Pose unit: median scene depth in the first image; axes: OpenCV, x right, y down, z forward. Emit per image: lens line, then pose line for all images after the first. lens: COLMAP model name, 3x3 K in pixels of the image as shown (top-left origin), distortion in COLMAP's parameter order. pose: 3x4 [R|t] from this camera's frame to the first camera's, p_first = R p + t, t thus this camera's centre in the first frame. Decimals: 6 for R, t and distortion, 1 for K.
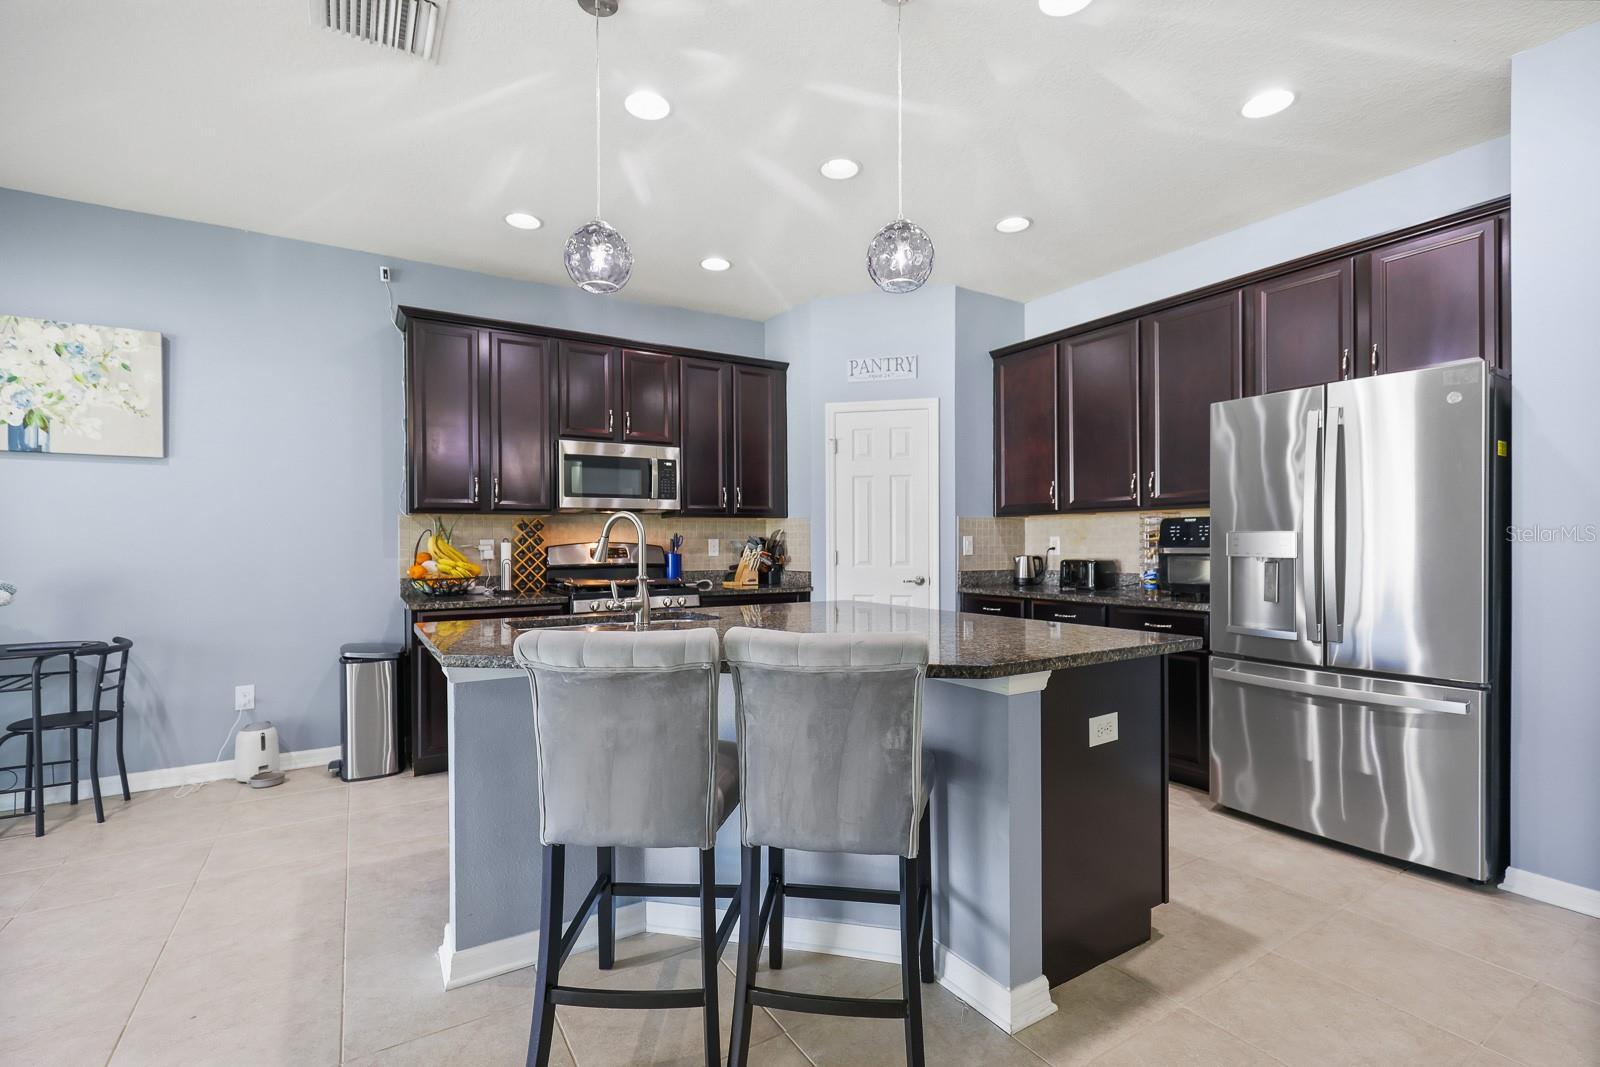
lens RADIAL K [[721.9, 0, 805.2], [0, 721.9, 543.0], [0, 0, 1]] dist [0.000489, -0.000729]
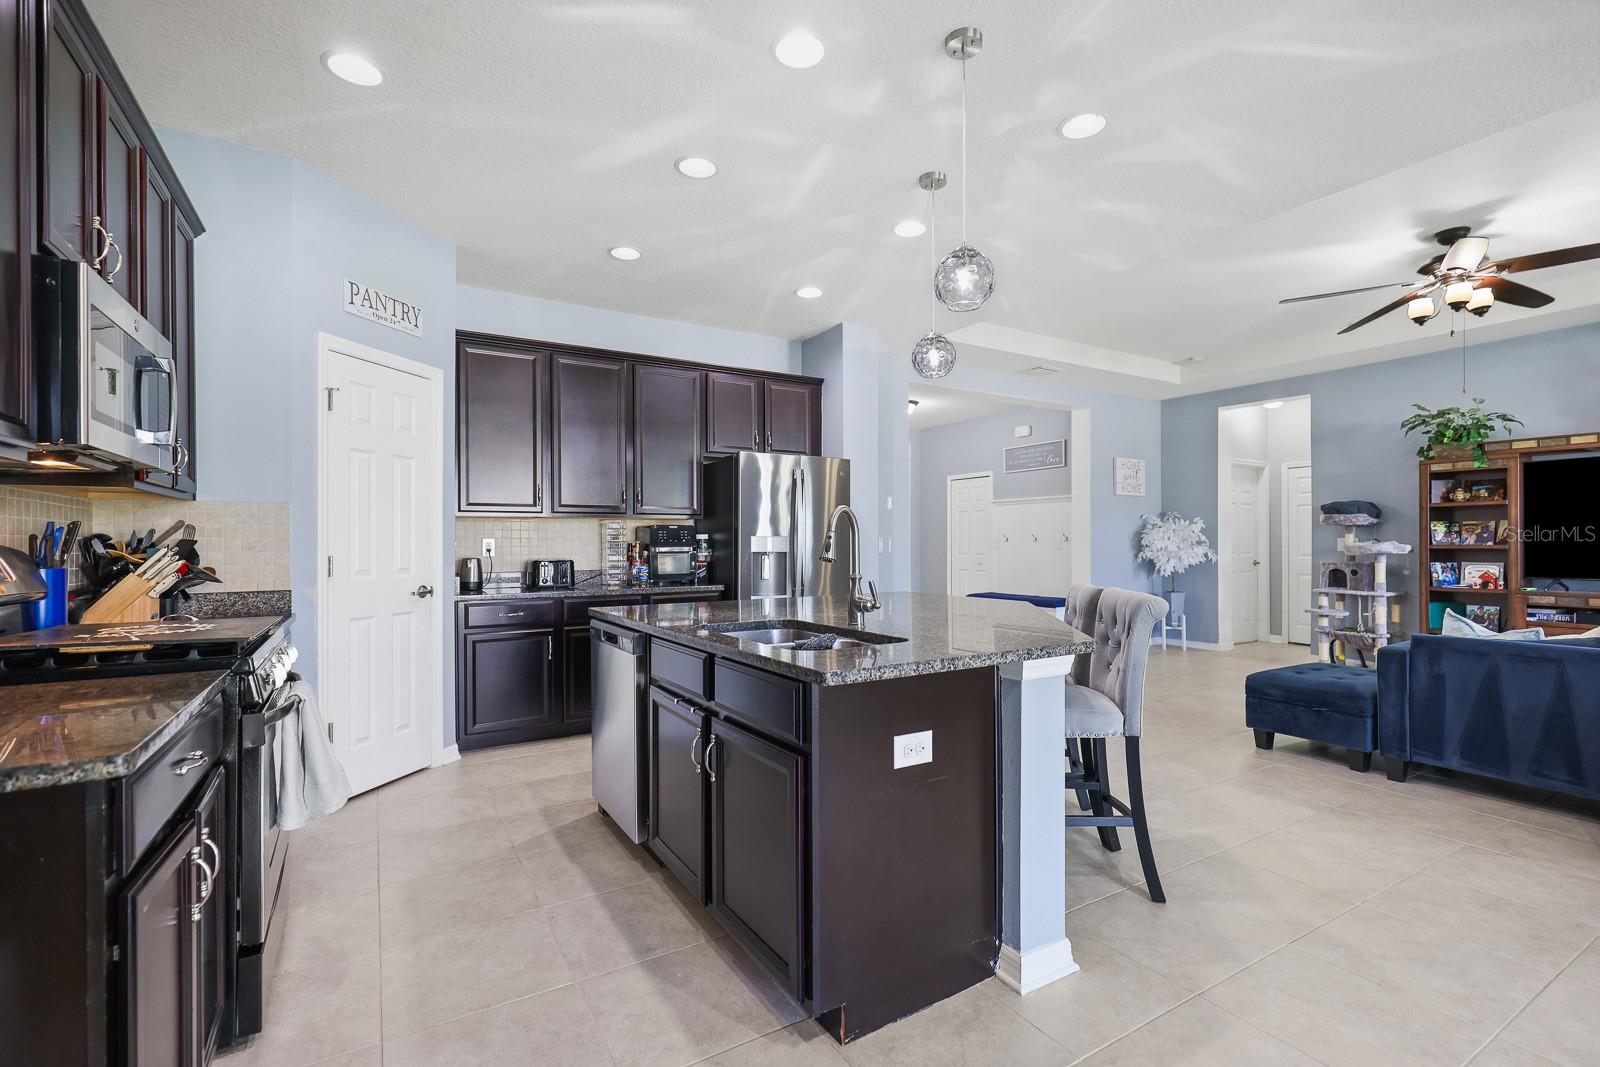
lens RADIAL K [[721.9, 0, 805.3], [0, 721.9, 538.0], [0, 0, 1]] dist [0.000489, -0.000729]
pose [[0.017909, 0.010872, 0.999781, -0.696475], [0.005254, 0.999926, -0.010967, 0.004374], [-0.999826, 0.005450, 0.017851, 0.617831]]
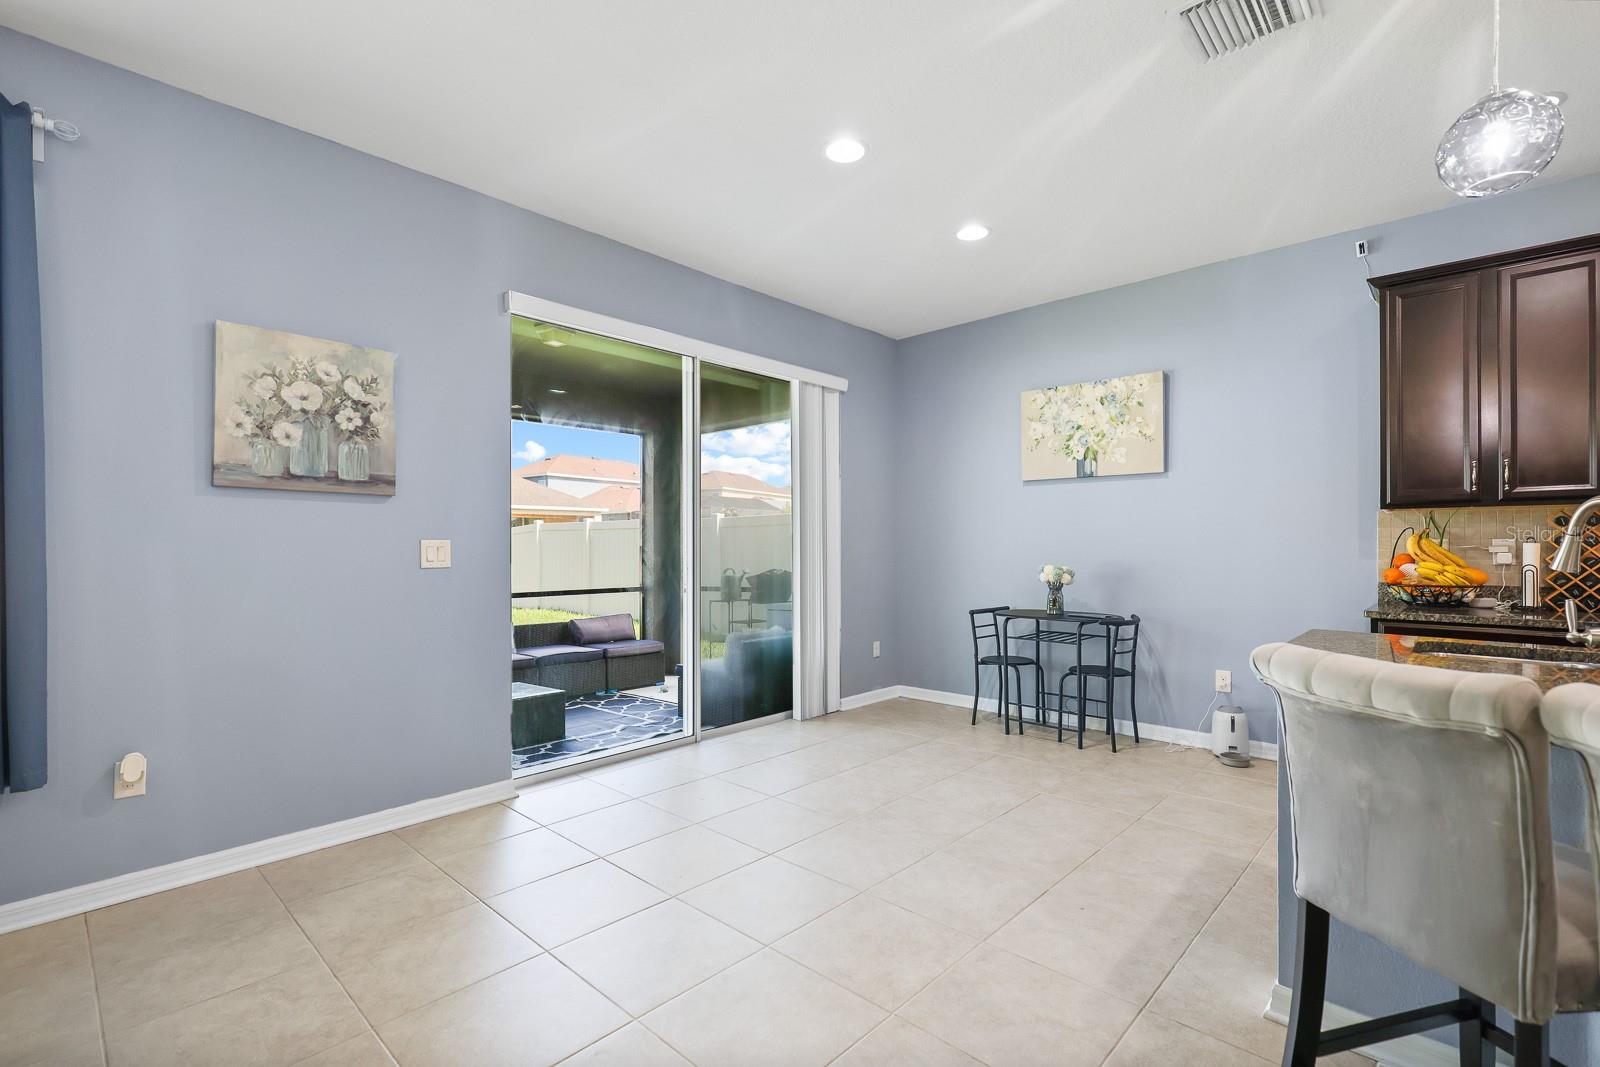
lens RADIAL K [[721.9, 0, 806.8], [0, 721.9, 545.4], [0, 0, 1]] dist [0.000489, -0.000729]
pose [[0.260429, 0.006648, -0.965470, 0.113896], [-0.002841, 0.999977, 0.006119, 0.000076], [0.965489, 0.001150, 0.260442, 0.080038]]
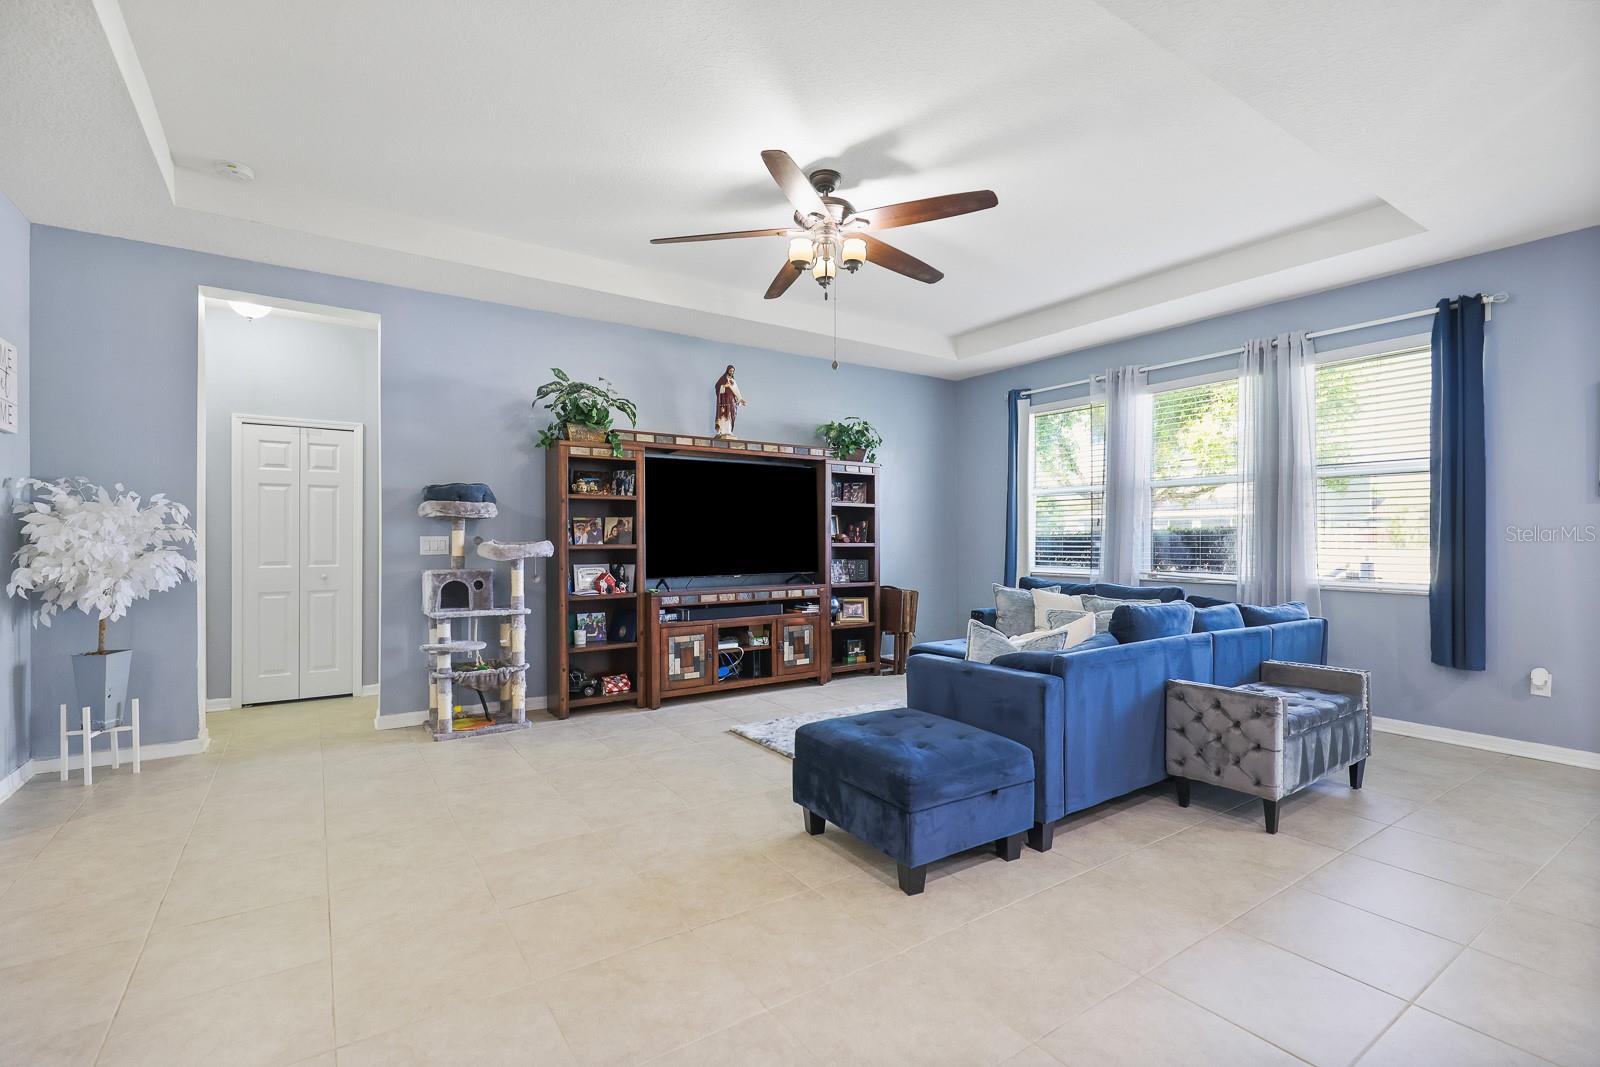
lens RADIAL K [[721.9, 0, 806.8], [0, 721.9, 537.6], [0, 0, 1]] dist [0.000489, -0.000729]
pose [[-0.998994, 0.007202, -0.044270, 0.392601], [0.007003, 0.999965, 0.004651, -0.005943], [0.044301, 0.004336, -0.999009, 0.588672]]
